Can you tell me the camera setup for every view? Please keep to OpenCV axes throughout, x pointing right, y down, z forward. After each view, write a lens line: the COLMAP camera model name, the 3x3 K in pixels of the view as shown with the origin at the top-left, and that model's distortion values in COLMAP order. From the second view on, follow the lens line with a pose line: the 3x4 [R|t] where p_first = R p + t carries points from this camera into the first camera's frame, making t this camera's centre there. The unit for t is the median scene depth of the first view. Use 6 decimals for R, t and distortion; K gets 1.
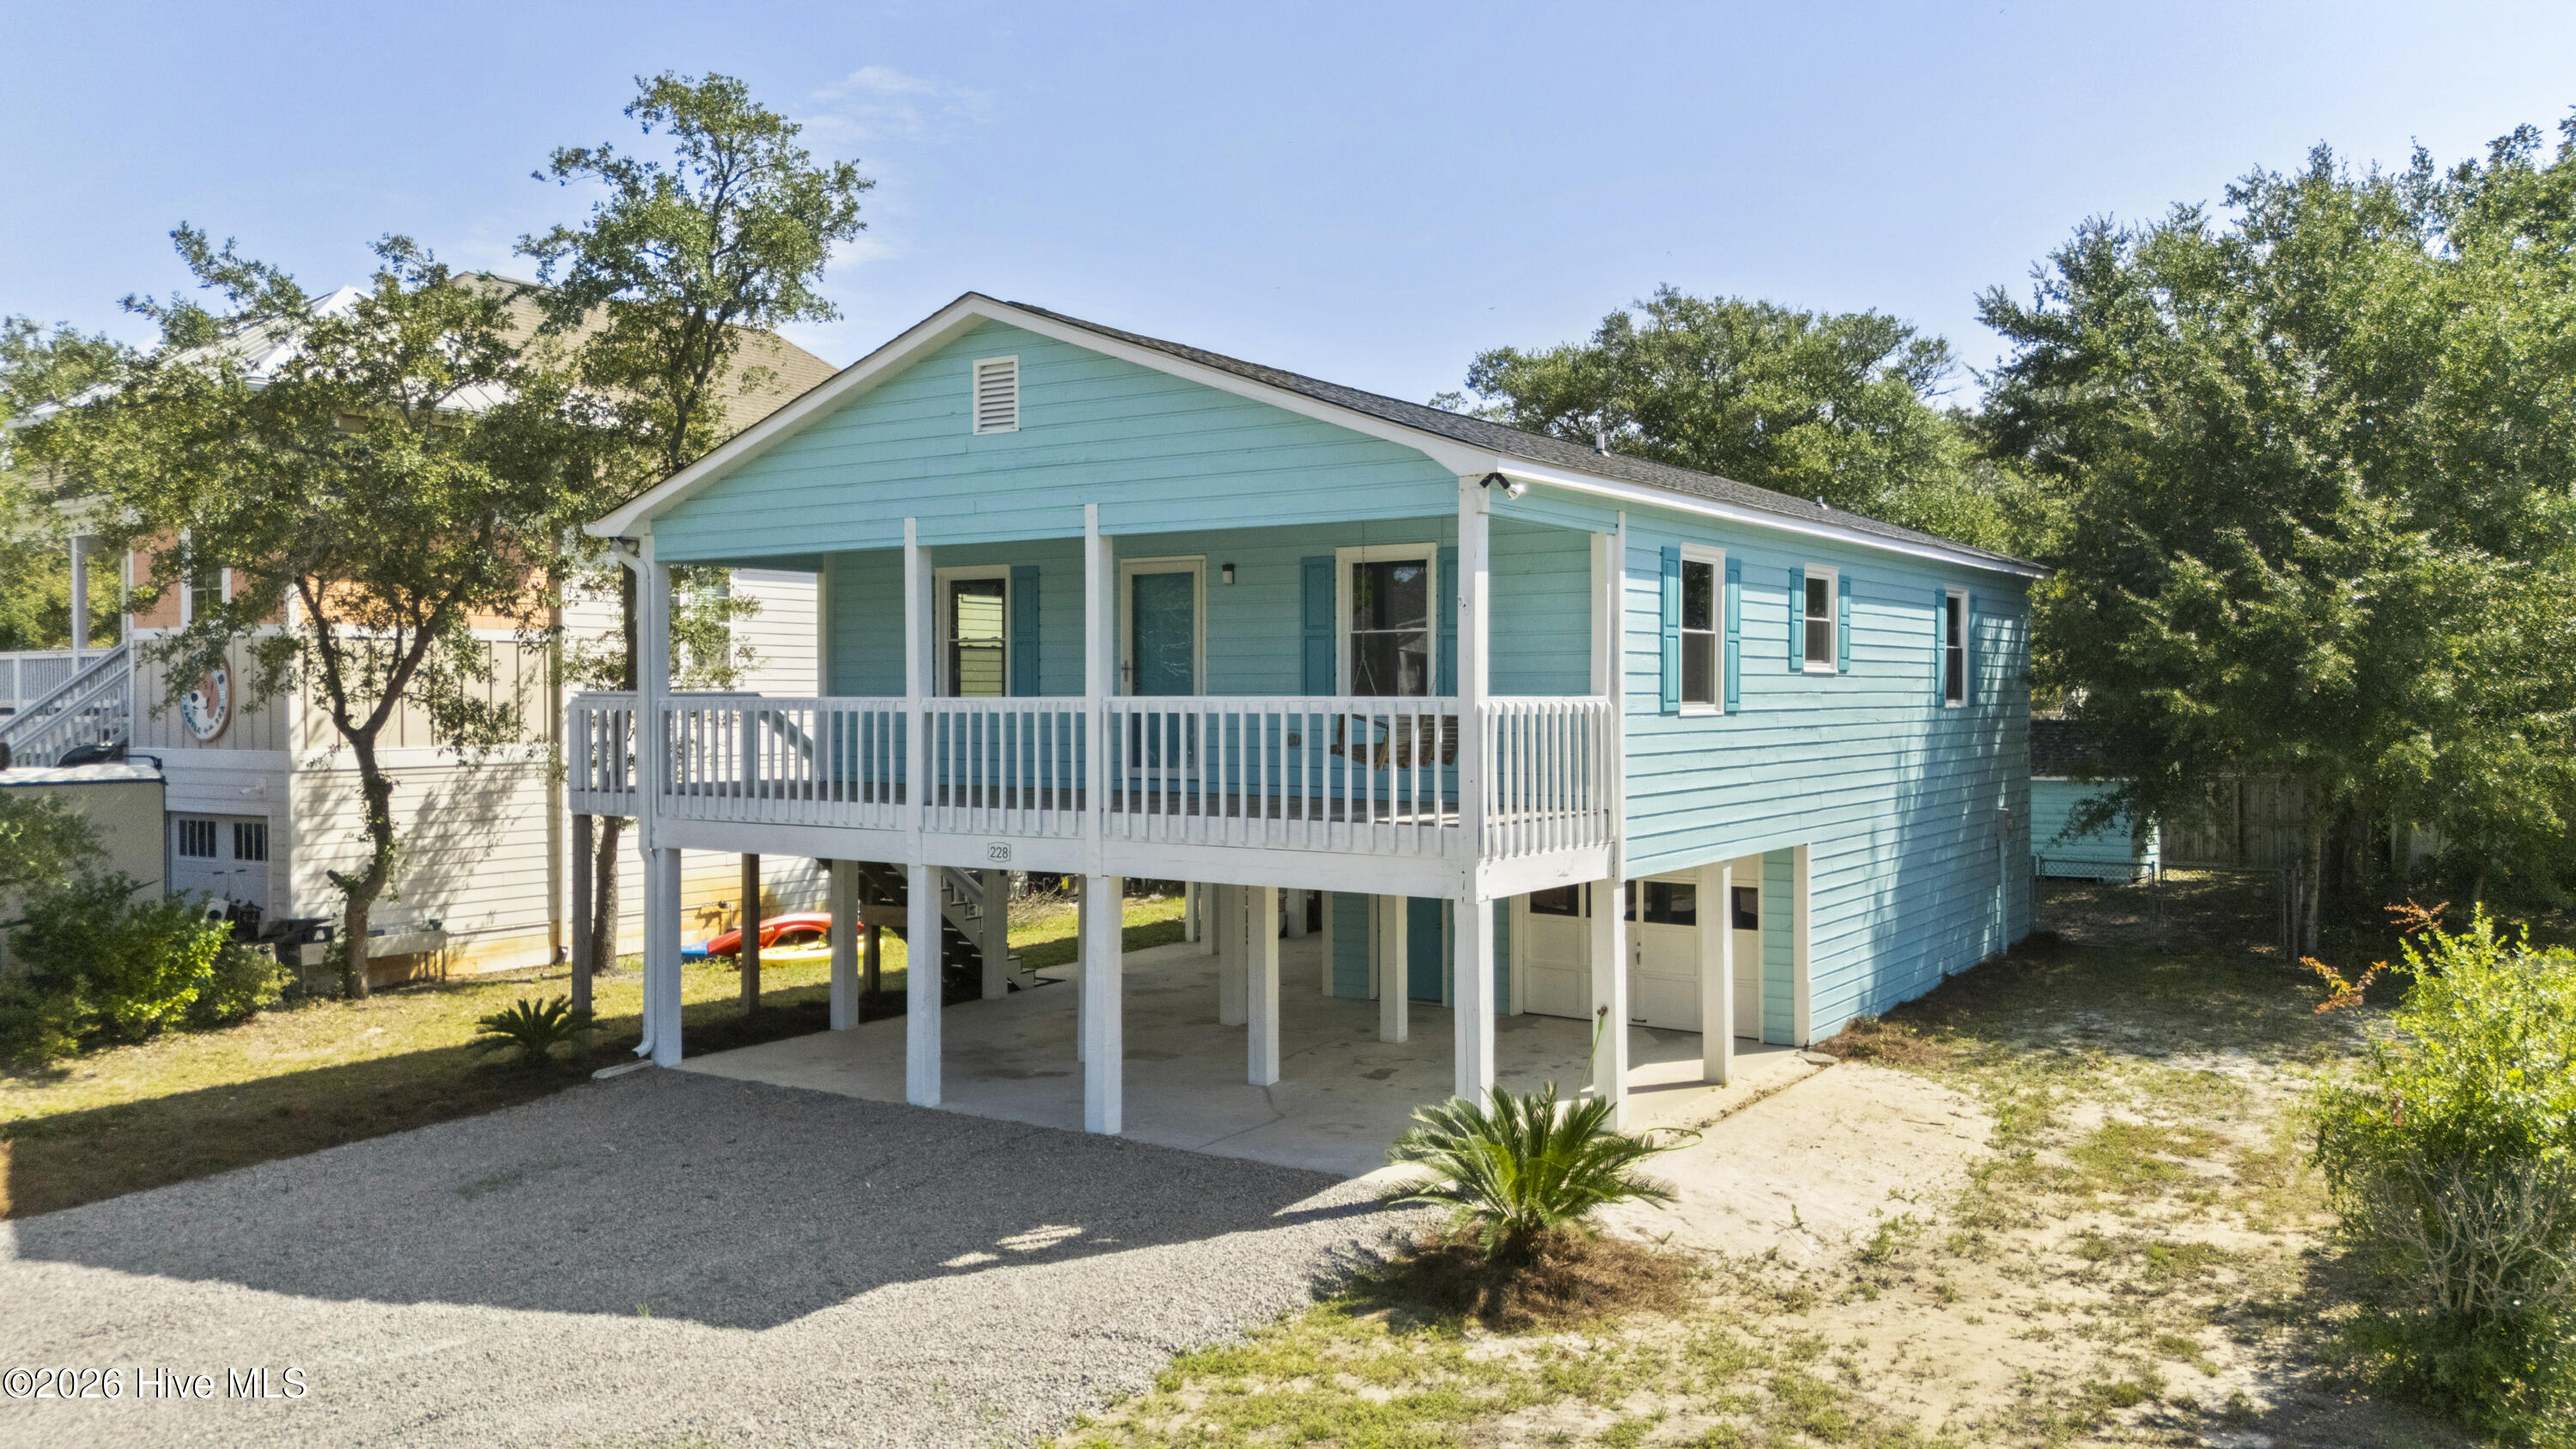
lens RADIAL K [[1866.2, 0, 1269.1], [0, 1866.2, 716.9], [0, 0, 1]] dist [0.048031, -0.022651]
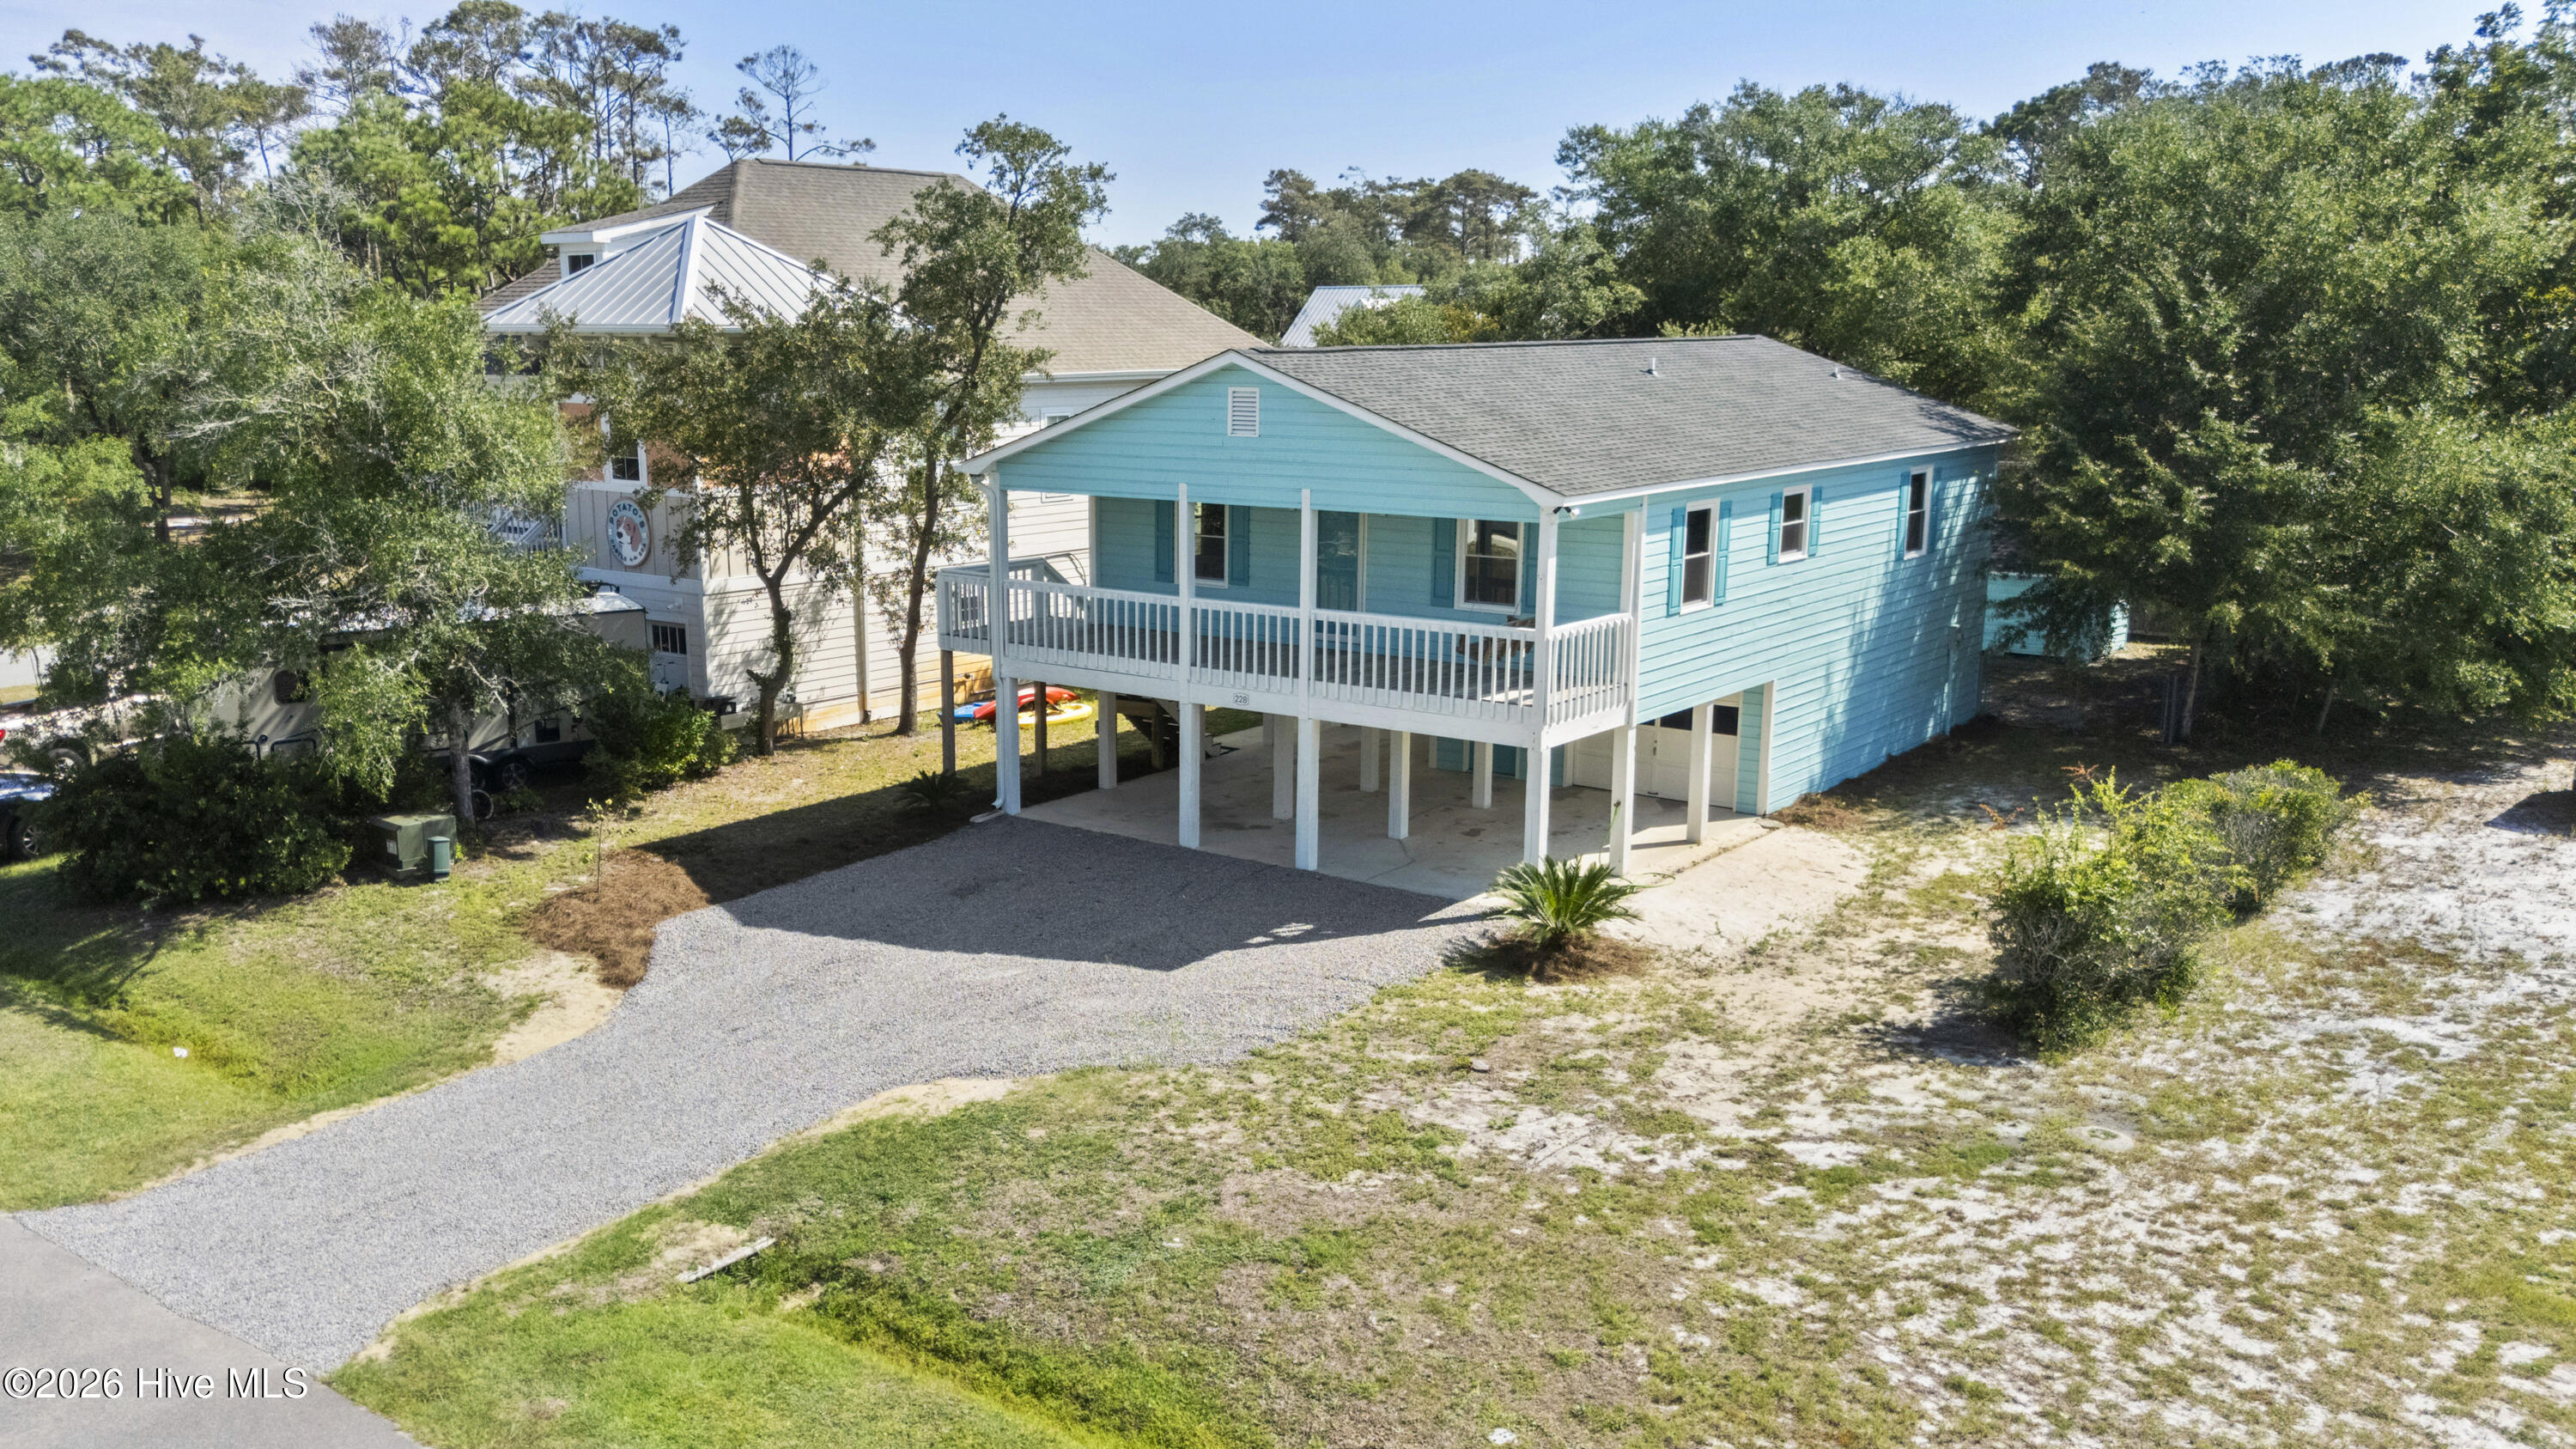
lens RADIAL K [[2007.7, 0, 1128.3], [0, 2007.7, 778.7], [0, 0, 1]] dist [0.043422, -0.030898]
pose [[0.995525, 0.017532, -0.092857, -0.081101], [0.001452, 0.979685, 0.200537, -0.209943], [0.094487, -0.199774, 0.975276, -0.724794]]
